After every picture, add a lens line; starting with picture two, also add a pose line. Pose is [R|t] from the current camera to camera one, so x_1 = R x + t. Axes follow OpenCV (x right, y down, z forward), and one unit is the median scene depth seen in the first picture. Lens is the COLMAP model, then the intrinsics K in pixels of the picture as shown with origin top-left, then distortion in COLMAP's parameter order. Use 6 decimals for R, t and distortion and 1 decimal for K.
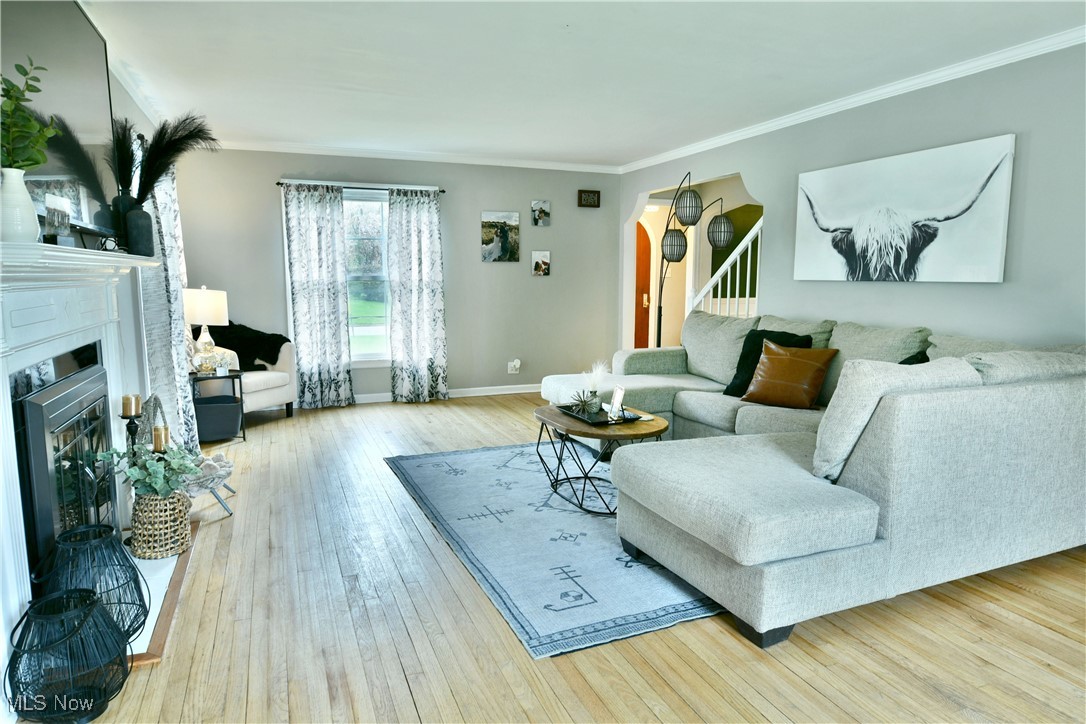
lens RADIAL K [[675.6, 0, 543.0], [0, 675.6, 362.0], [0, 0, 1]] dist [-0.000012, -0.002512]
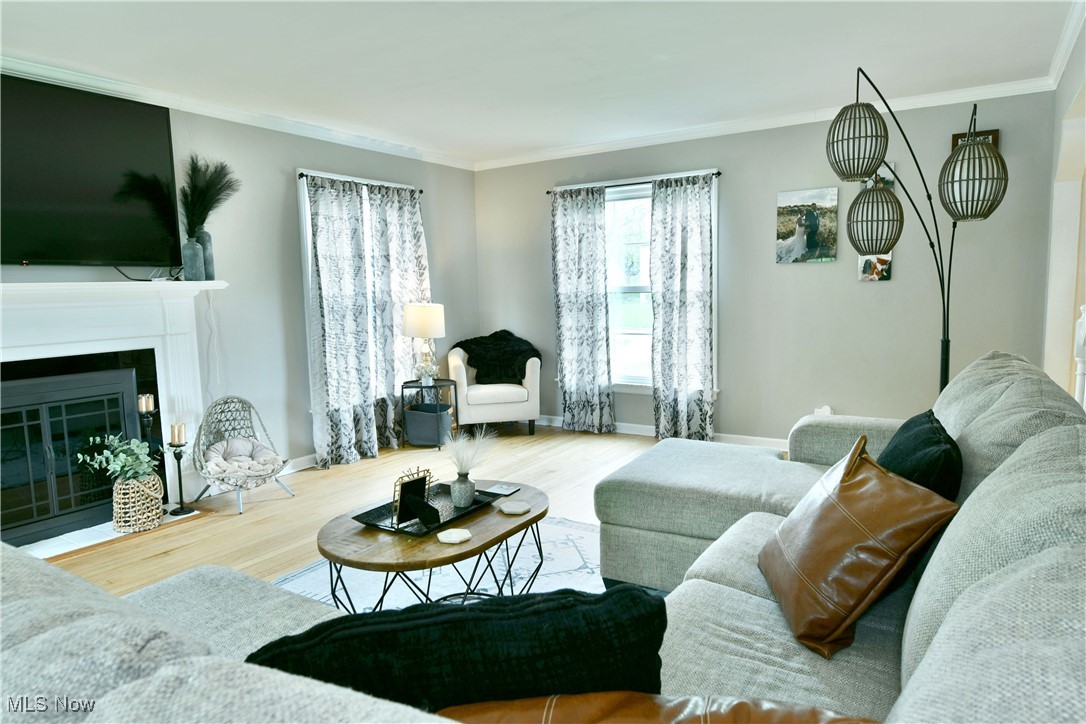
lens RADIAL K [[675.6, 0, 543.0], [0, 675.6, 362.0], [0, 0, 1]] dist [-0.000012, -0.002512]
pose [[0.573861, 0.077153, -0.815310, 0.543932], [-0.081062, 0.996015, 0.037197, -0.078274], [0.814931, 0.044745, 0.577828, 0.594770]]
